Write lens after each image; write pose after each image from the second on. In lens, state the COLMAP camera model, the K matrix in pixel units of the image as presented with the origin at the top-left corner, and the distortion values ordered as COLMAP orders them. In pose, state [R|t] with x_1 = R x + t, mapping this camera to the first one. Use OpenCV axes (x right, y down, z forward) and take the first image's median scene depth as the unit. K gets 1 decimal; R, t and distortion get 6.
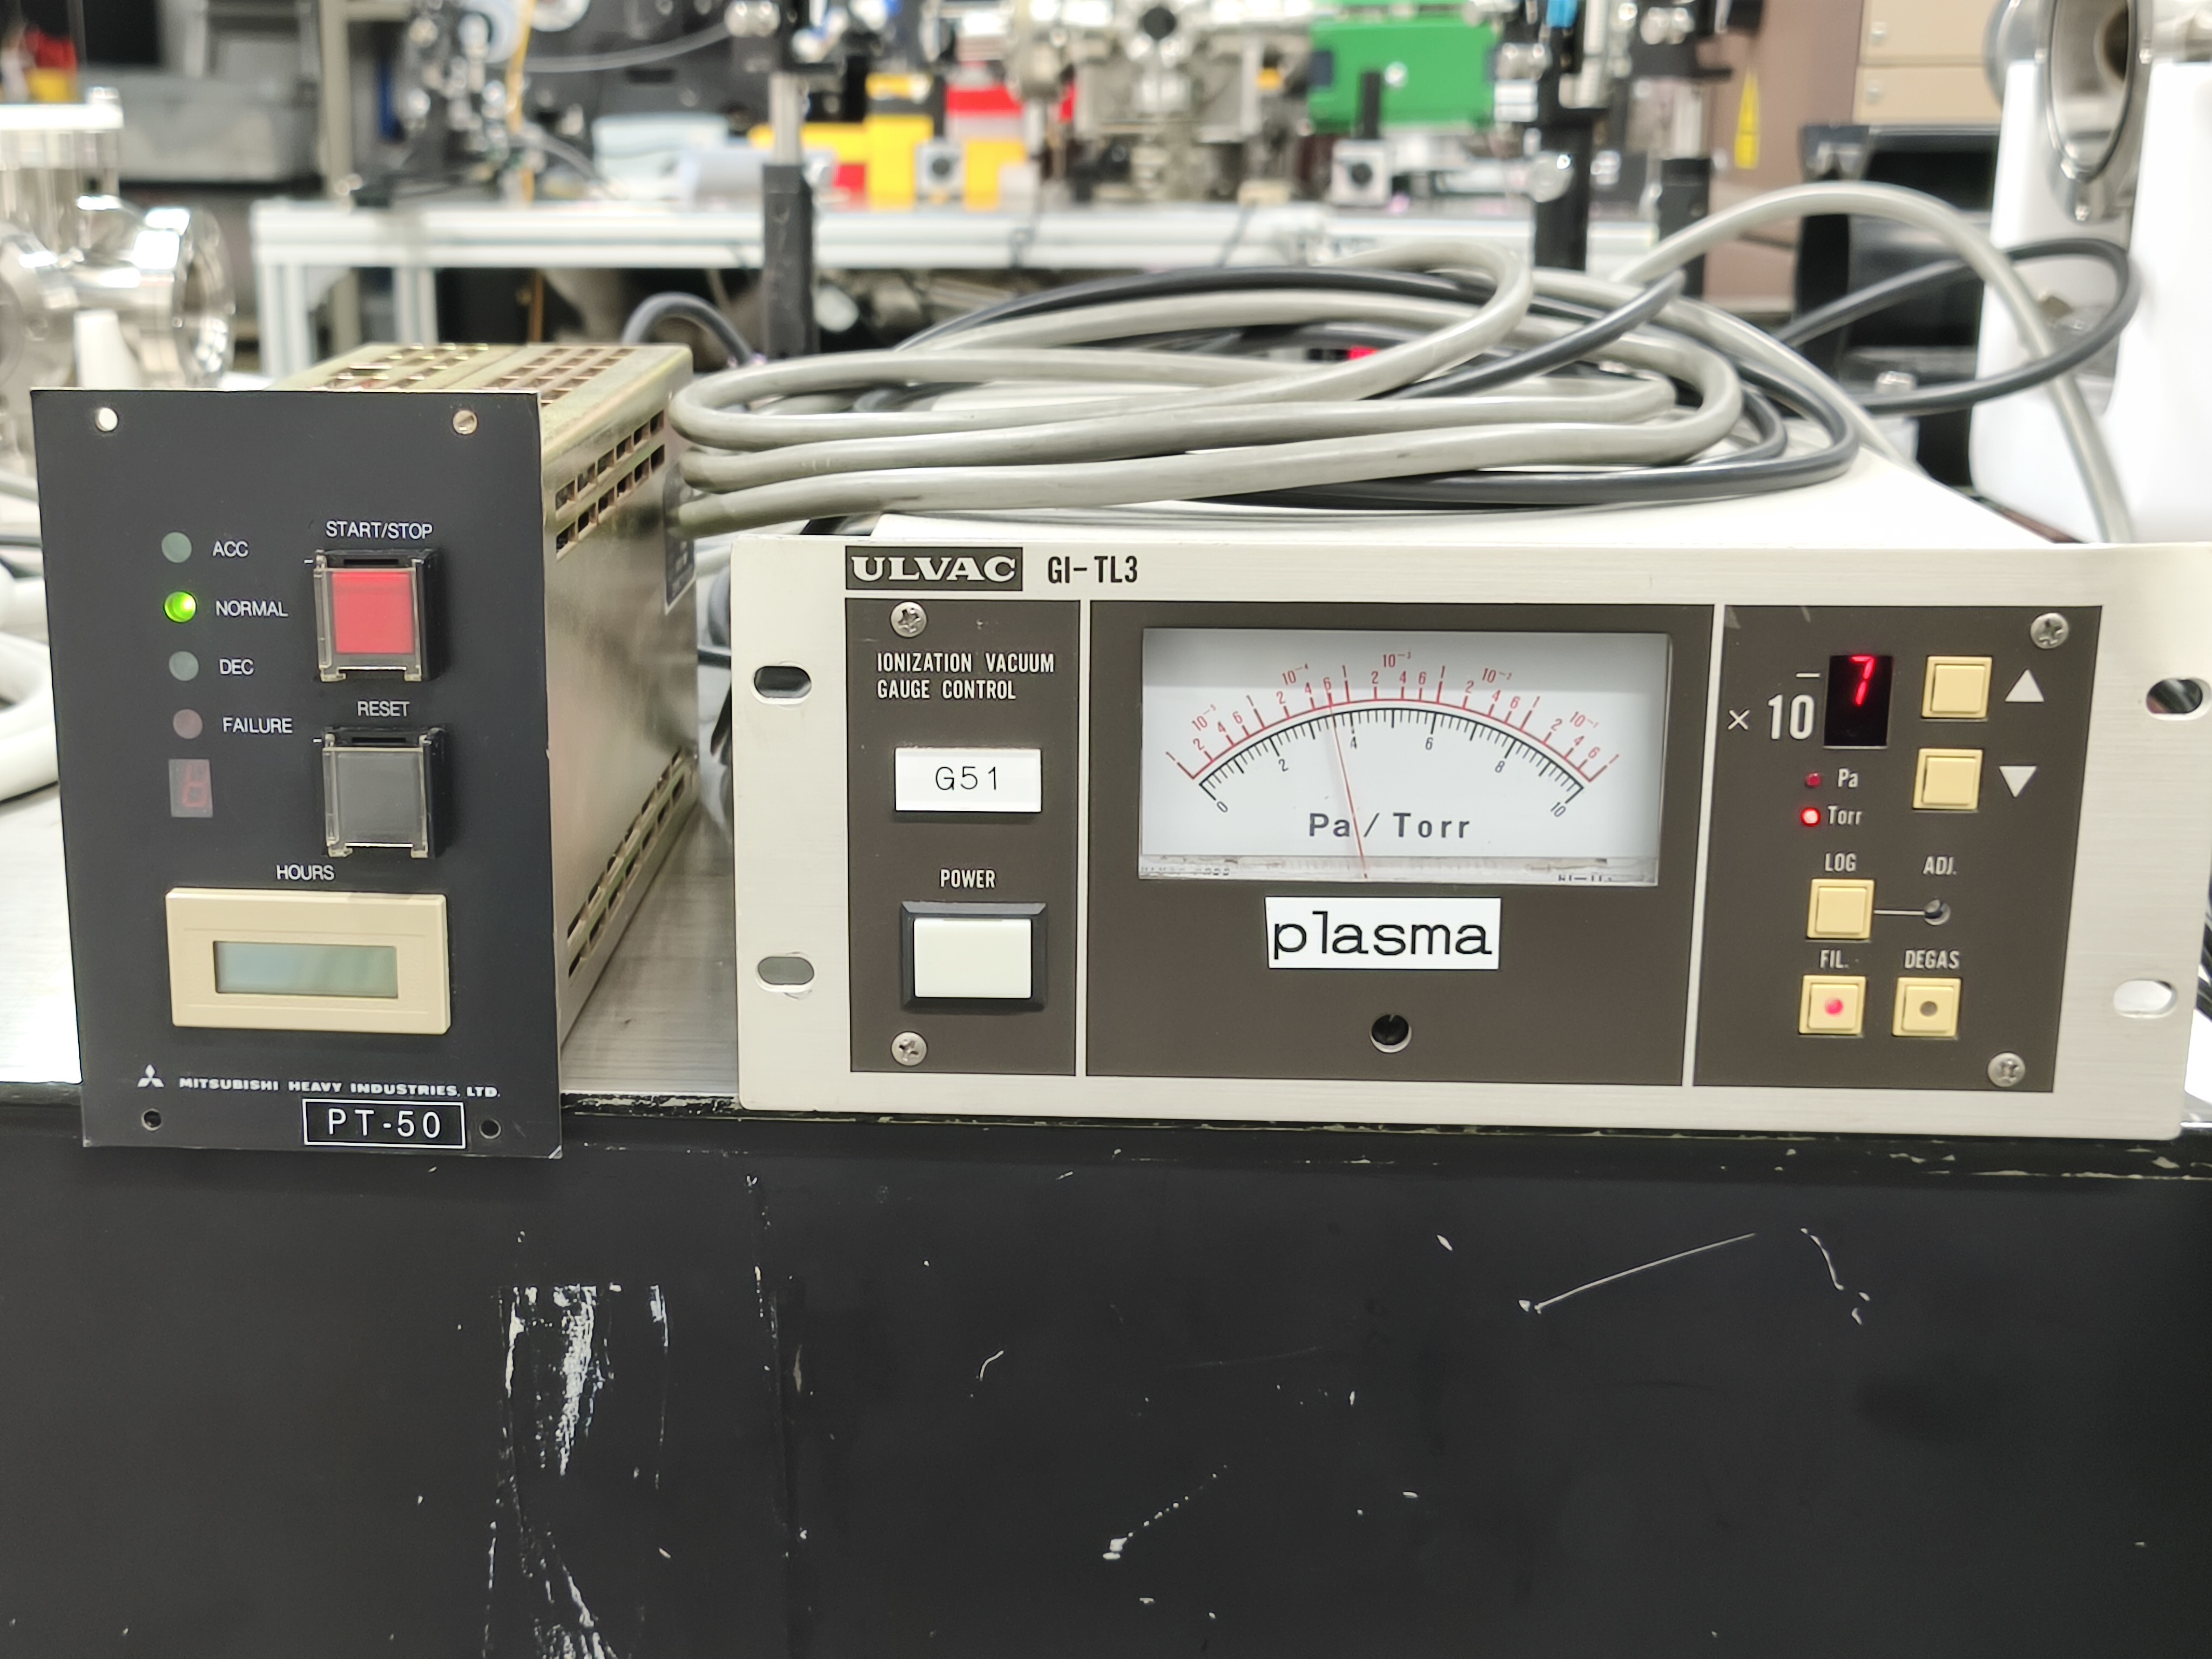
lens RADIAL K [[3261.5, 0, 755.0], [0, 3261.5, 840.9], [0, 0, 1]] dist [-0.086934, 0.418259]
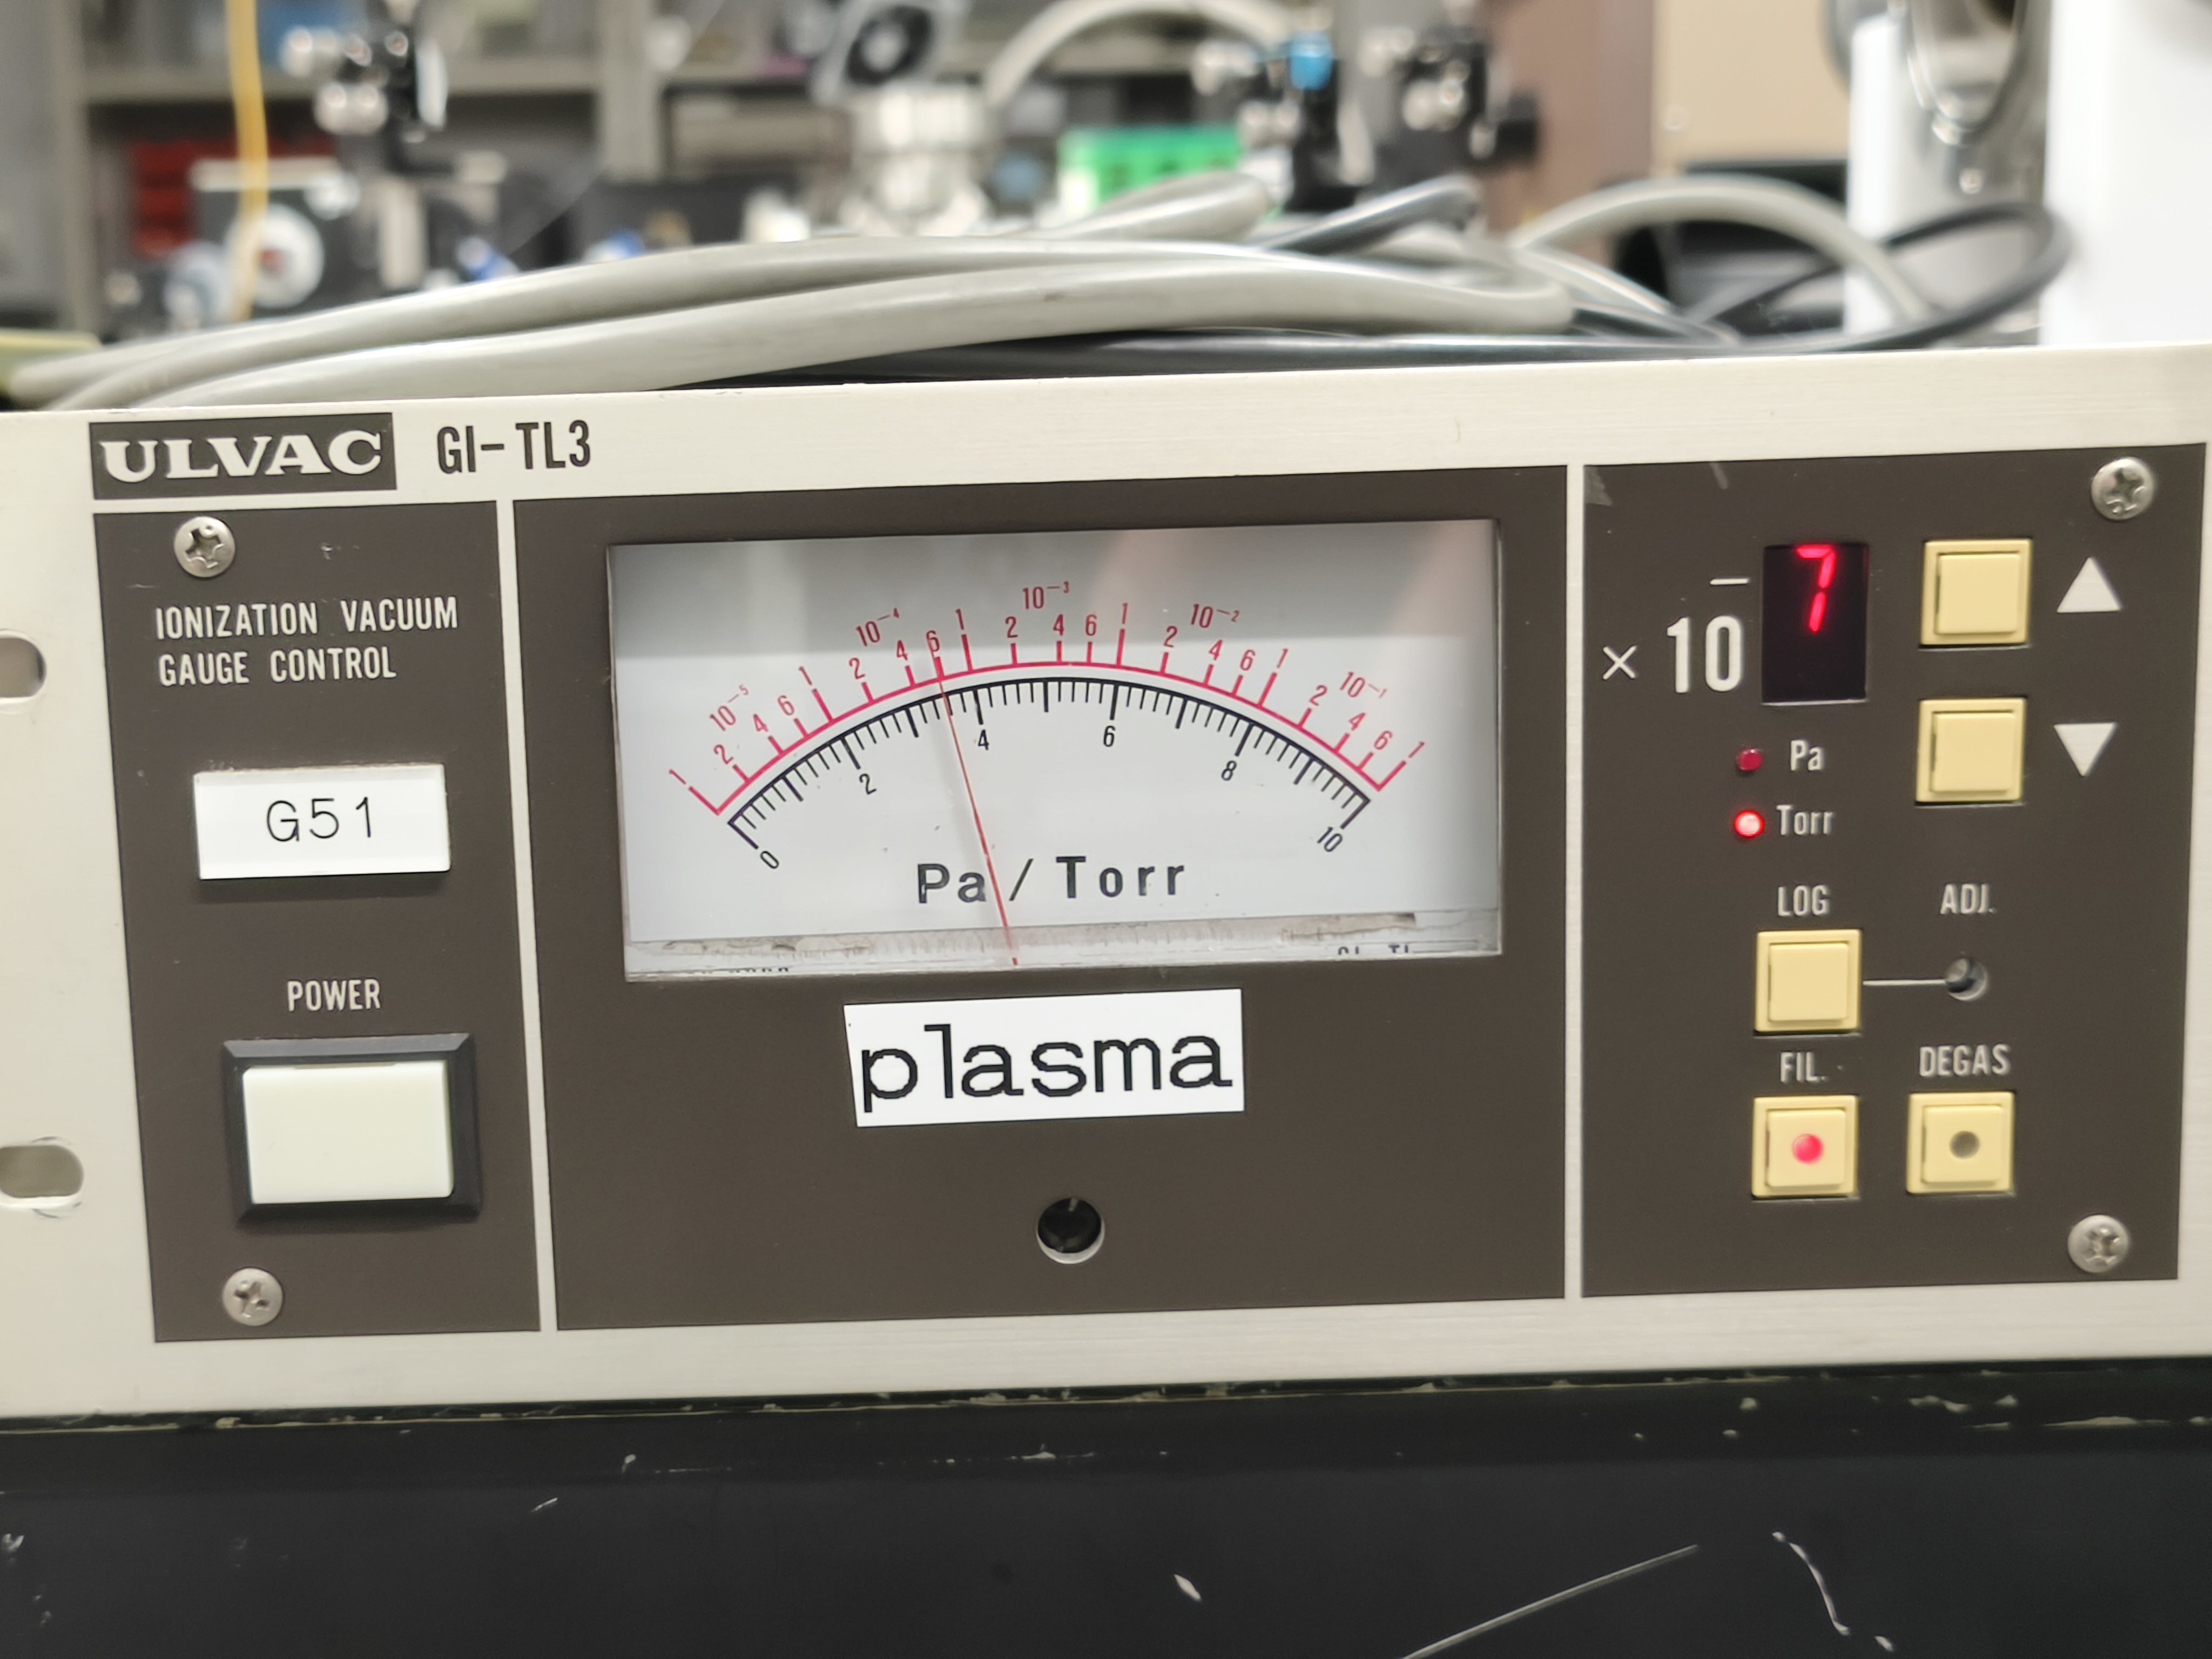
lens RADIAL K [[3286.6, 0, 852.3], [0, 3286.6, 826.8], [0, 0, 1]] dist [-0.056776, 0.396100]
pose [[0.995763, -0.034843, 0.085105, 0.109466], [0.043443, 0.993898, -0.101387, 0.045432], [-0.081053, 0.104654, 0.991200, 0.412601]]
